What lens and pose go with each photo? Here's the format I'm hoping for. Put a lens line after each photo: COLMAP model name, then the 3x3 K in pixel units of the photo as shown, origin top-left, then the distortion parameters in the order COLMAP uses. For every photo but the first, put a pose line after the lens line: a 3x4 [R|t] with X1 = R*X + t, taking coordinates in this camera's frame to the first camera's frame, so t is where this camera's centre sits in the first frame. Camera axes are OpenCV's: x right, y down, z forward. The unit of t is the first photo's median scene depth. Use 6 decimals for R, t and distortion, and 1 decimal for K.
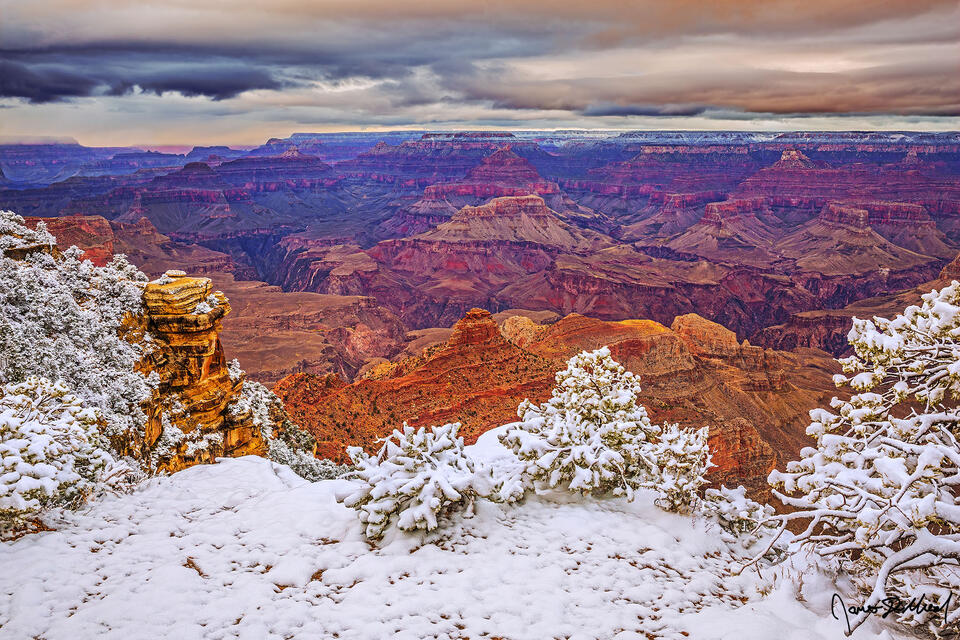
lens RADIAL K [[754.9, 0, 478.3], [0, 754.9, 317.4], [0, 0, 1]] dist [-0.085258, 0.099547]
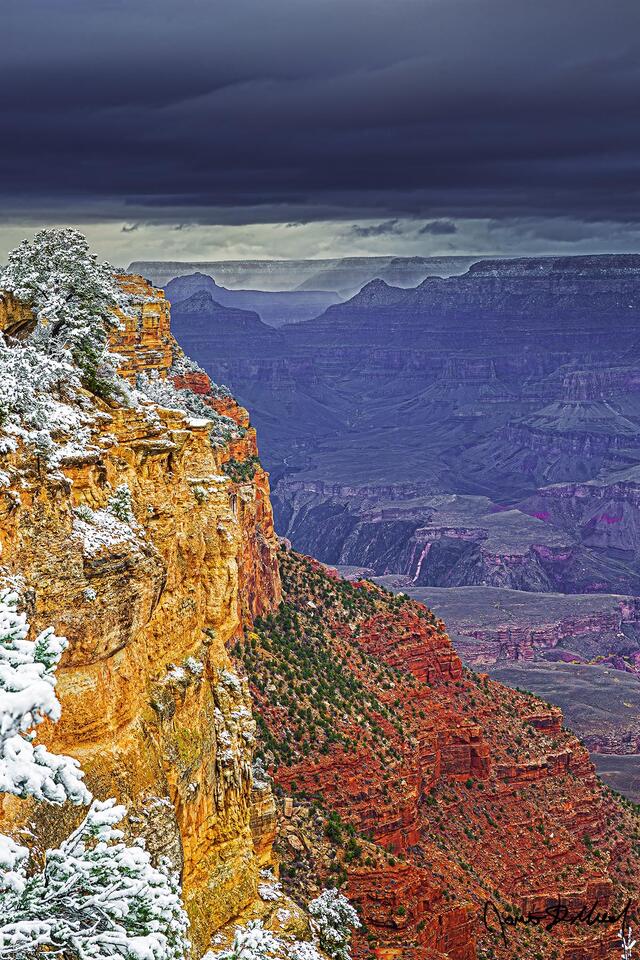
lens RADIAL K [[1726.2, 0, 320.0], [0, 1726.2, 480.0], [0, 0, 1]] dist [0.240731, 0.004570]
pose [[0.998303, -0.001333, -0.058212, -0.202648], [-0.005388, 0.993332, -0.115160, 0.020152], [0.057978, 0.115278, 0.991640, -0.082595]]
